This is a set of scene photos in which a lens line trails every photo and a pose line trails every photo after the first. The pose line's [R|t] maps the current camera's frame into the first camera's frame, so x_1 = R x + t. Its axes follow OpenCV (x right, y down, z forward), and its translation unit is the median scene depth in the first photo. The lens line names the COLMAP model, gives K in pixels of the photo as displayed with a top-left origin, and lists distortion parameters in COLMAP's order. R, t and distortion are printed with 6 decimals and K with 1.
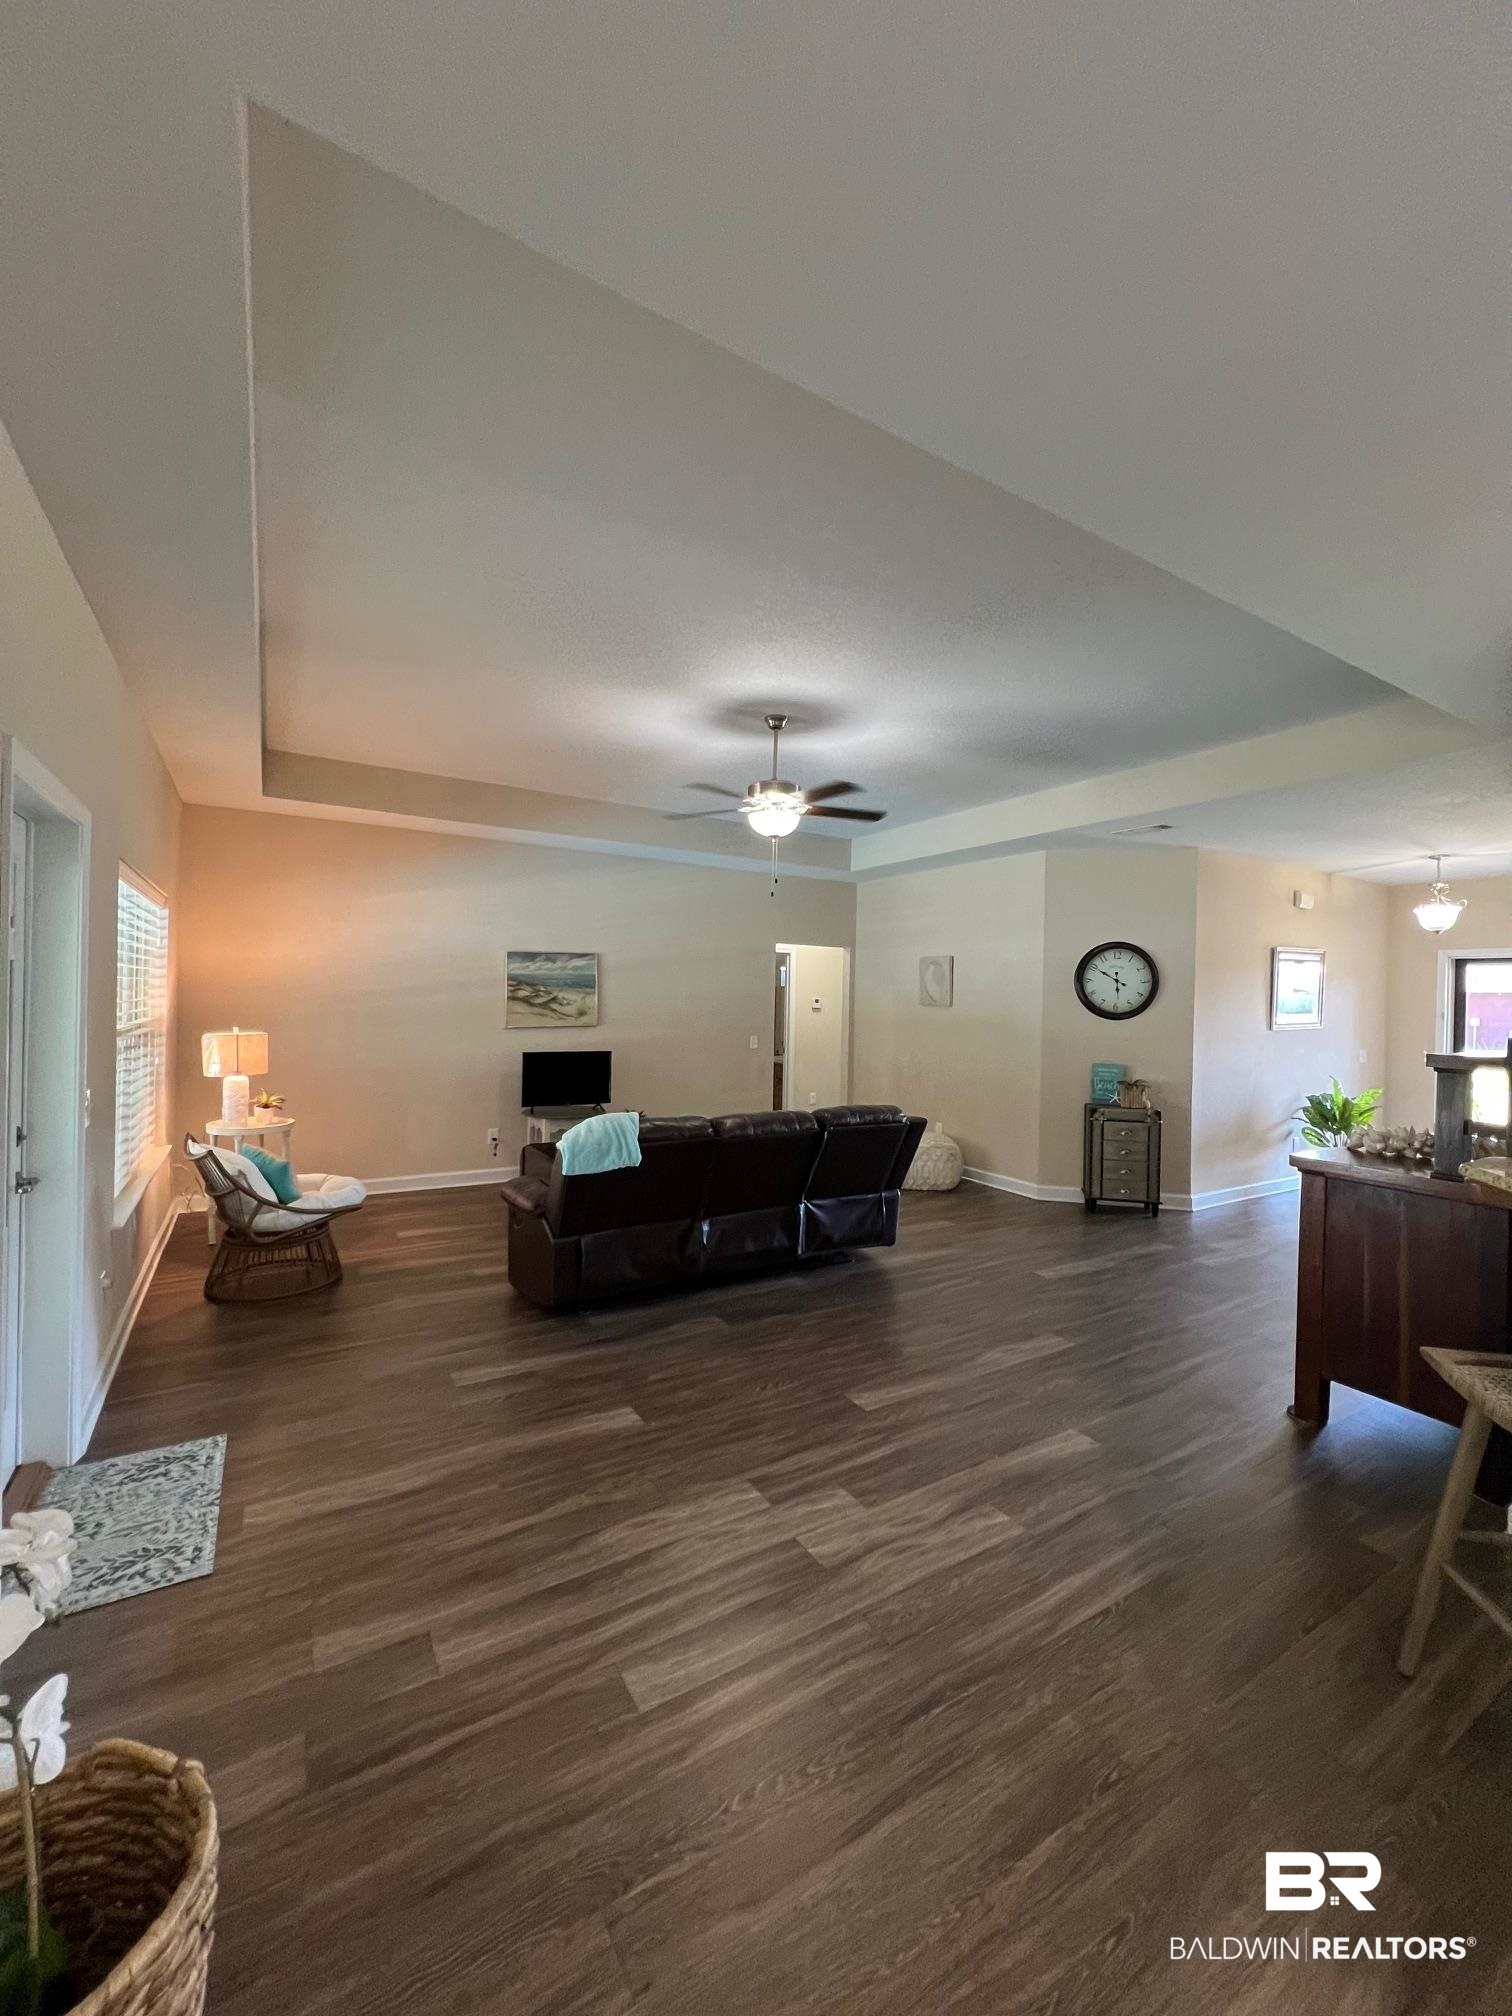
lens RADIAL K [[799.6, 0, 756.0], [0, 799.6, 1008.0], [0, 0, 1]] dist [0.000993, 0.000100]
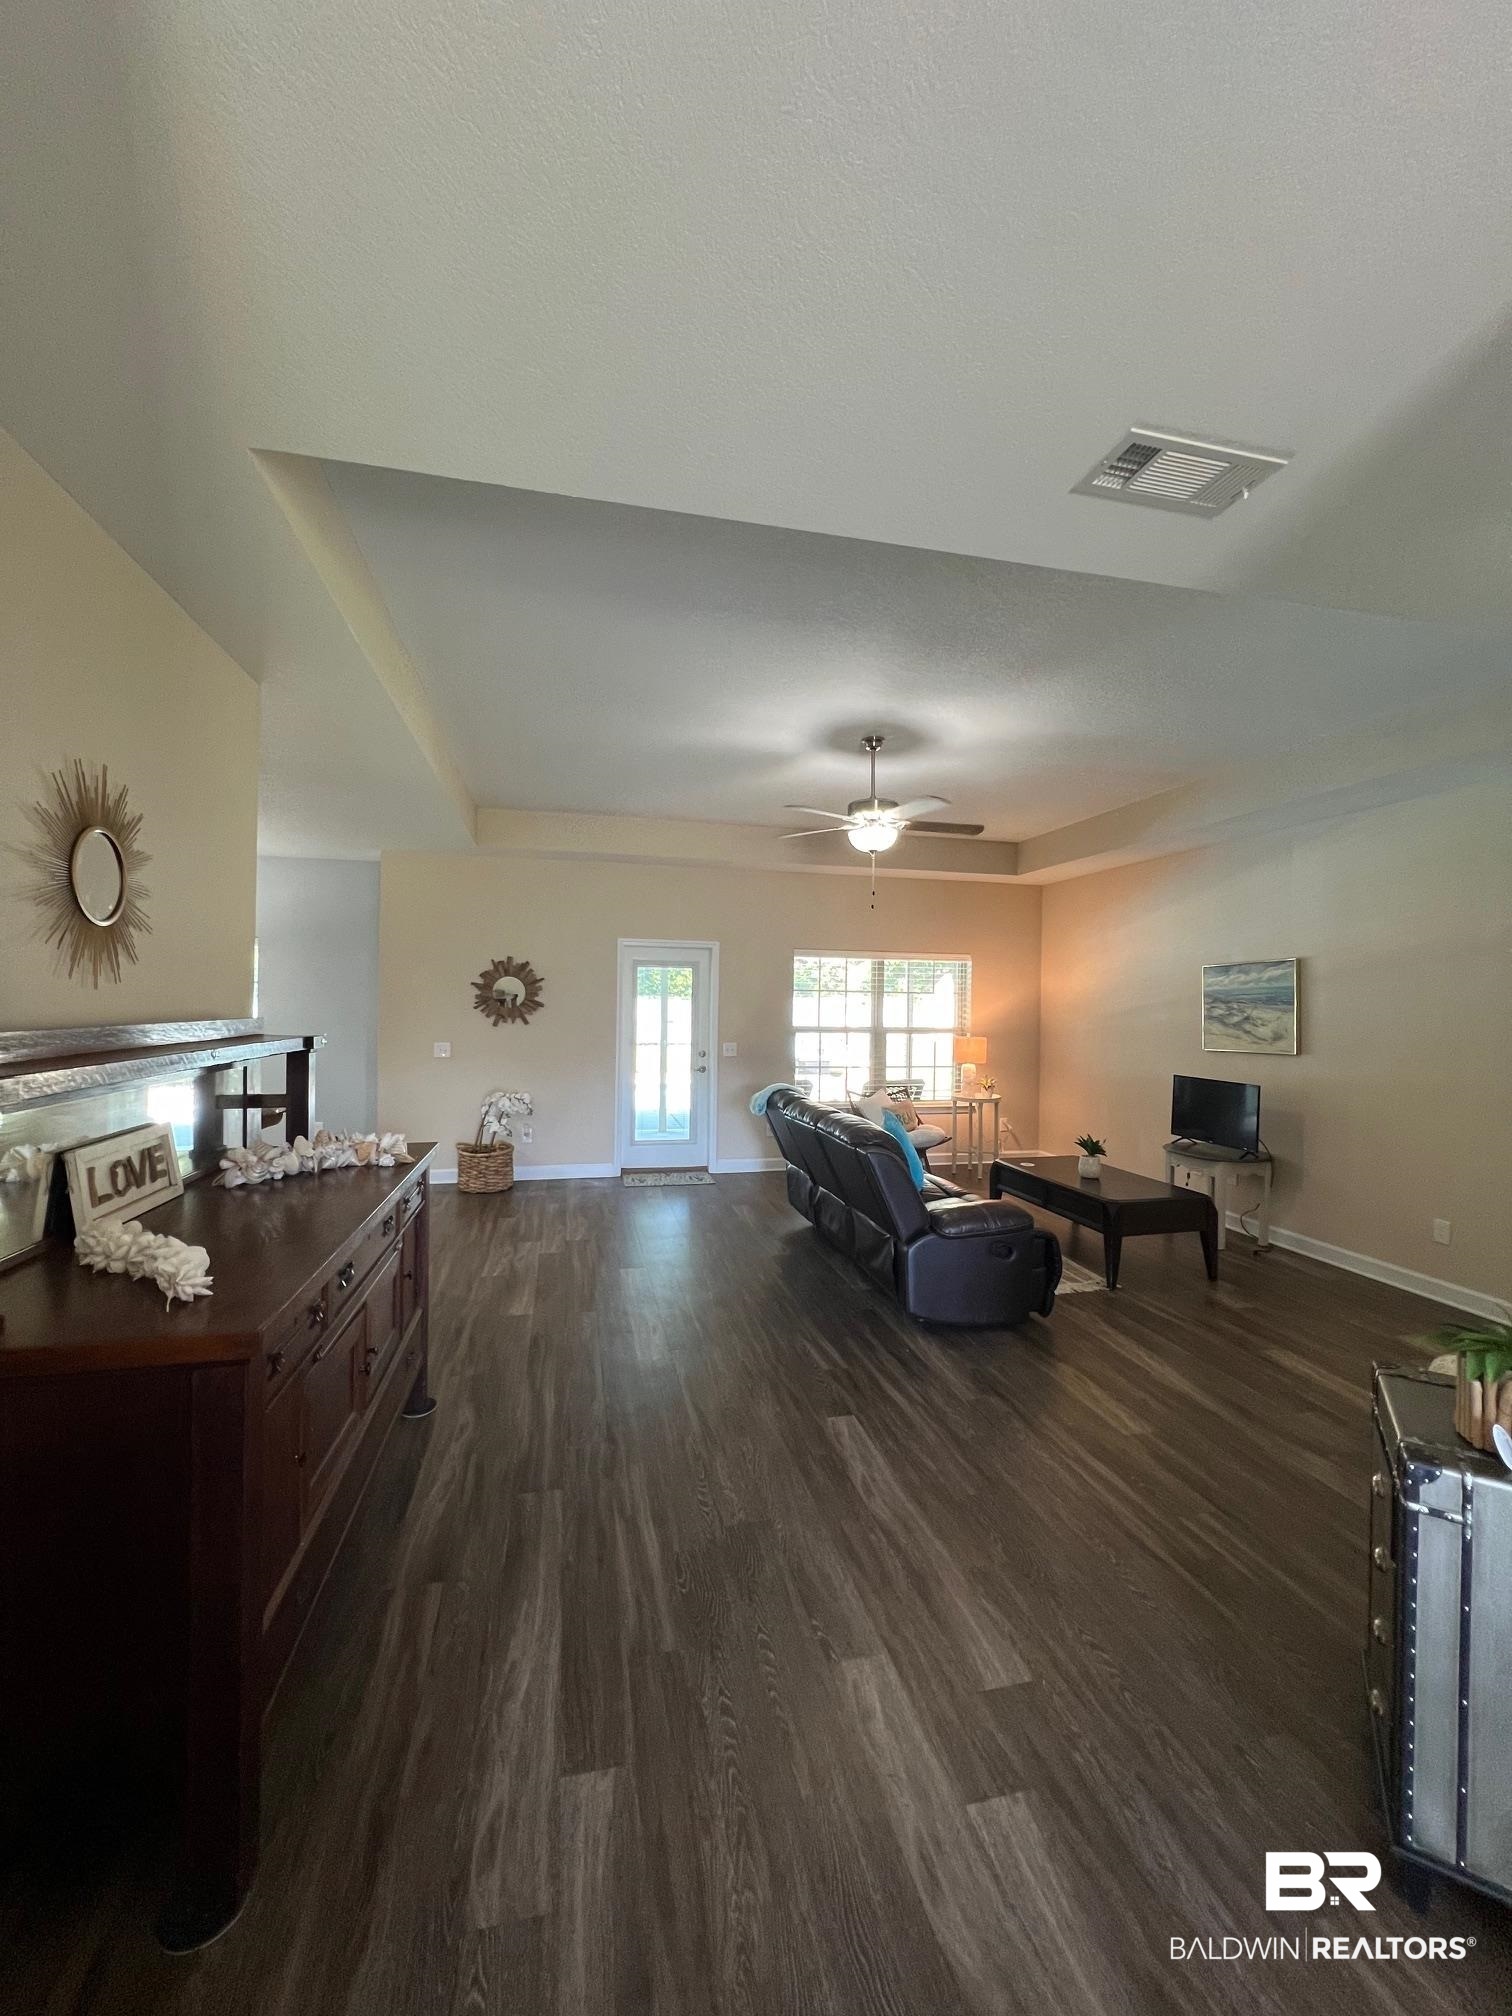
lens RADIAL K [[799.6, 0, 756.0], [0, 799.6, 1008.0], [0, 0, 1]] dist [0.000993, 0.000100]
pose [[-0.305432, -0.020658, -0.951990, 0.746226], [-0.033498, 0.999379, -0.010939, 0.004563], [0.951625, 0.028549, -0.305934, 0.830234]]
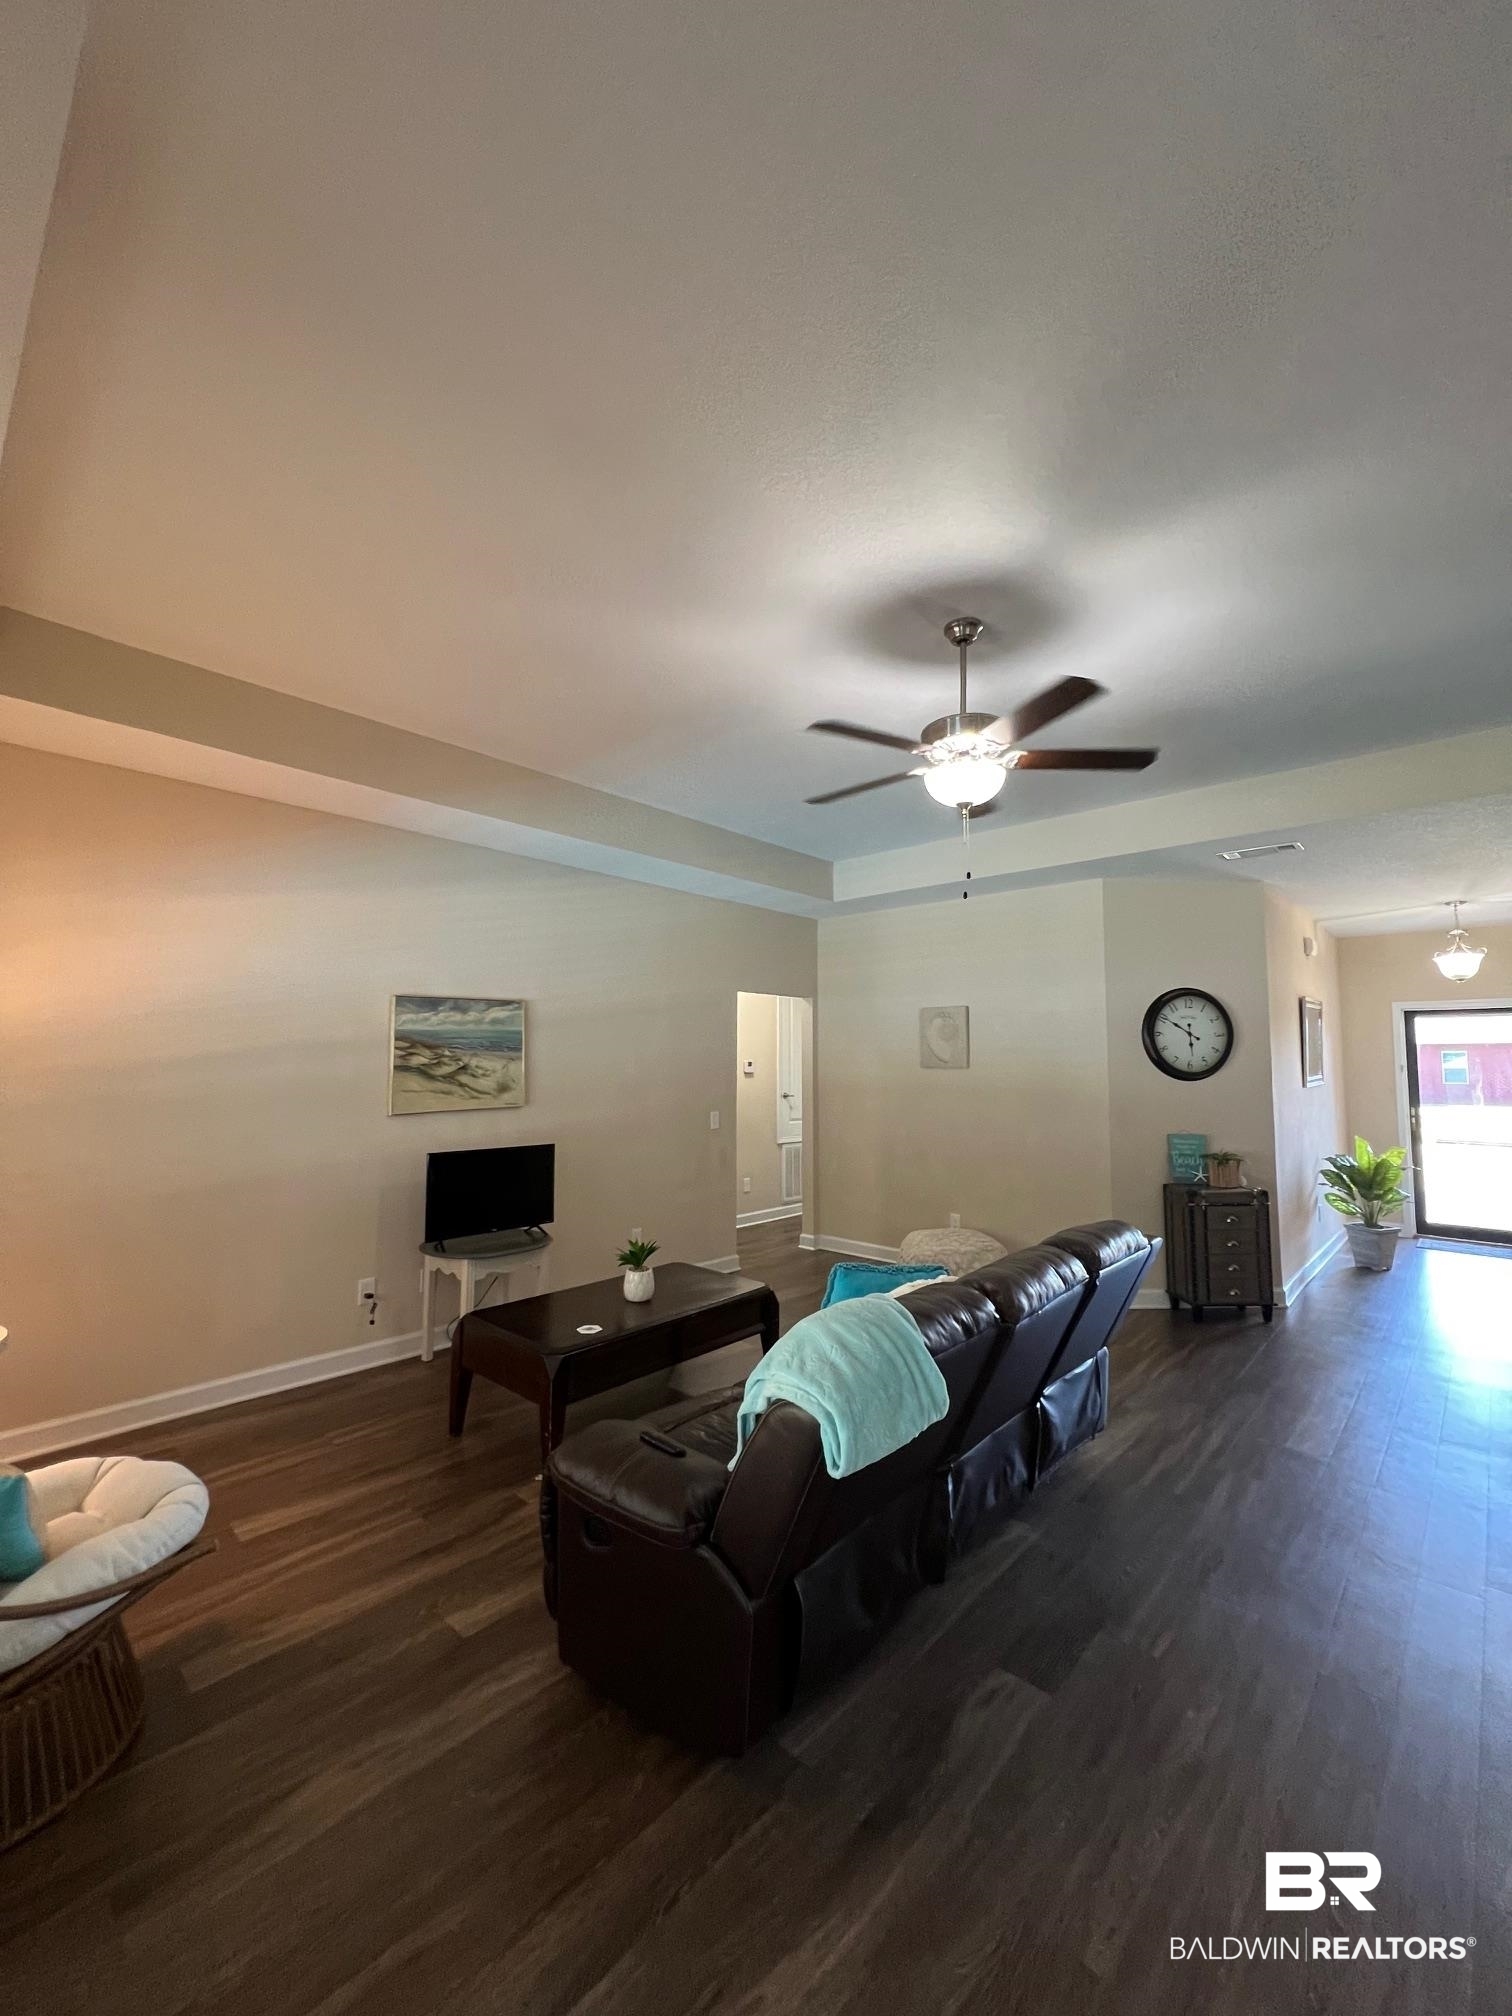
lens RADIAL K [[799.6, 0, 756.0], [0, 799.6, 1008.0], [0, 0, 1]] dist [0.000993, 0.000100]
pose [[0.960634, 0.002326, 0.277807, -0.220755], [0.019325, 0.996984, -0.075169, -0.006773], [-0.277144, 0.077579, 0.957691, 0.317565]]
